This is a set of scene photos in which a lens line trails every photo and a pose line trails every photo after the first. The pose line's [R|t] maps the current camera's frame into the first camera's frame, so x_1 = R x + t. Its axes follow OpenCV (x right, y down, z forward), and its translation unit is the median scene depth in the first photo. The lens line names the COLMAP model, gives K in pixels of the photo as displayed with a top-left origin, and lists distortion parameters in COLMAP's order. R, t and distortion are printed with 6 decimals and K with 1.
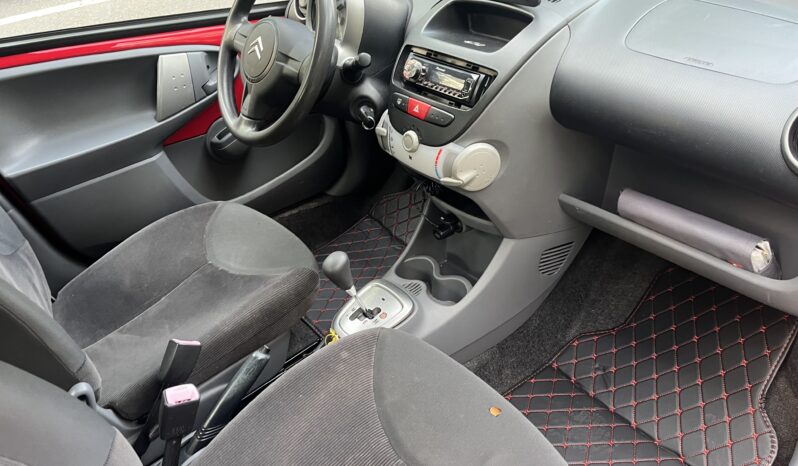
lens RADIAL K [[641.0, 0, 389.9], [0, 641.0, 244.5], [0, 0, 1]] dist [0.074983, -0.112693]
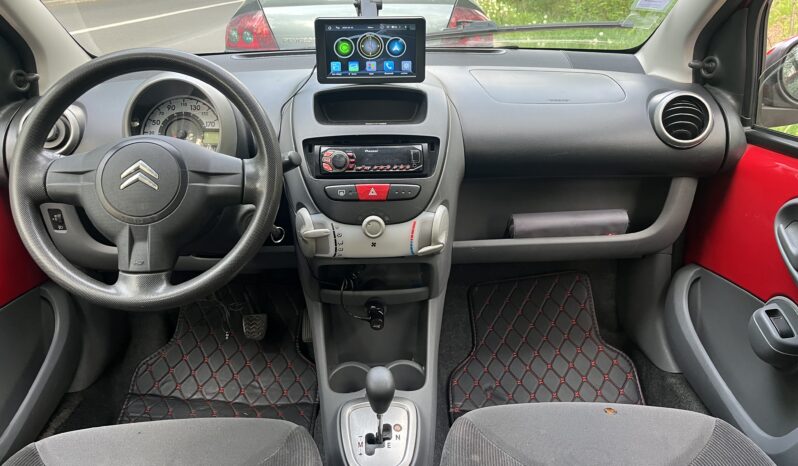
lens RADIAL K [[641.0, 0, 389.9], [0, 641.0, 244.5], [0, 0, 1]] dist [0.074983, -0.112693]
pose [[0.538287, -0.260114, 0.801616, -0.710358], [0.424816, 0.905240, 0.008474, -0.135387], [-0.727859, 0.335977, 0.597780, 0.431543]]
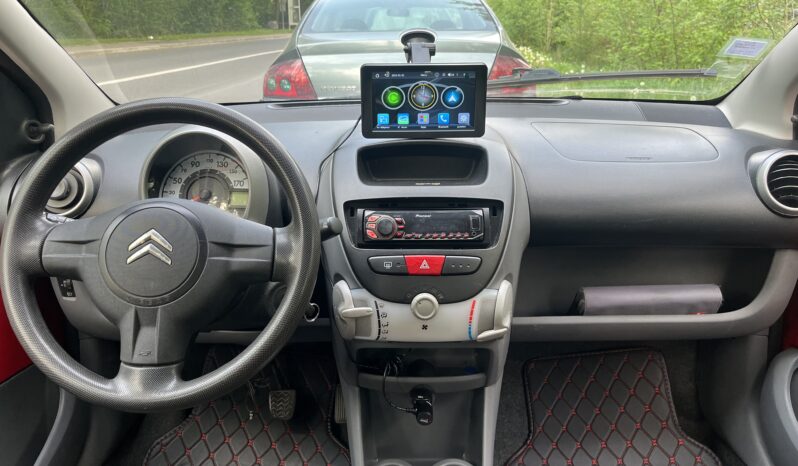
lens RADIAL K [[641.0, 0, 389.9], [0, 641.0, 244.5], [0, 0, 1]] dist [0.074983, -0.112693]
pose [[0.580405, -0.194894, 0.790662, -0.599113], [0.406876, 0.910461, -0.074253, -0.188961], [-0.705395, 0.364798, 0.607734, 0.523880]]
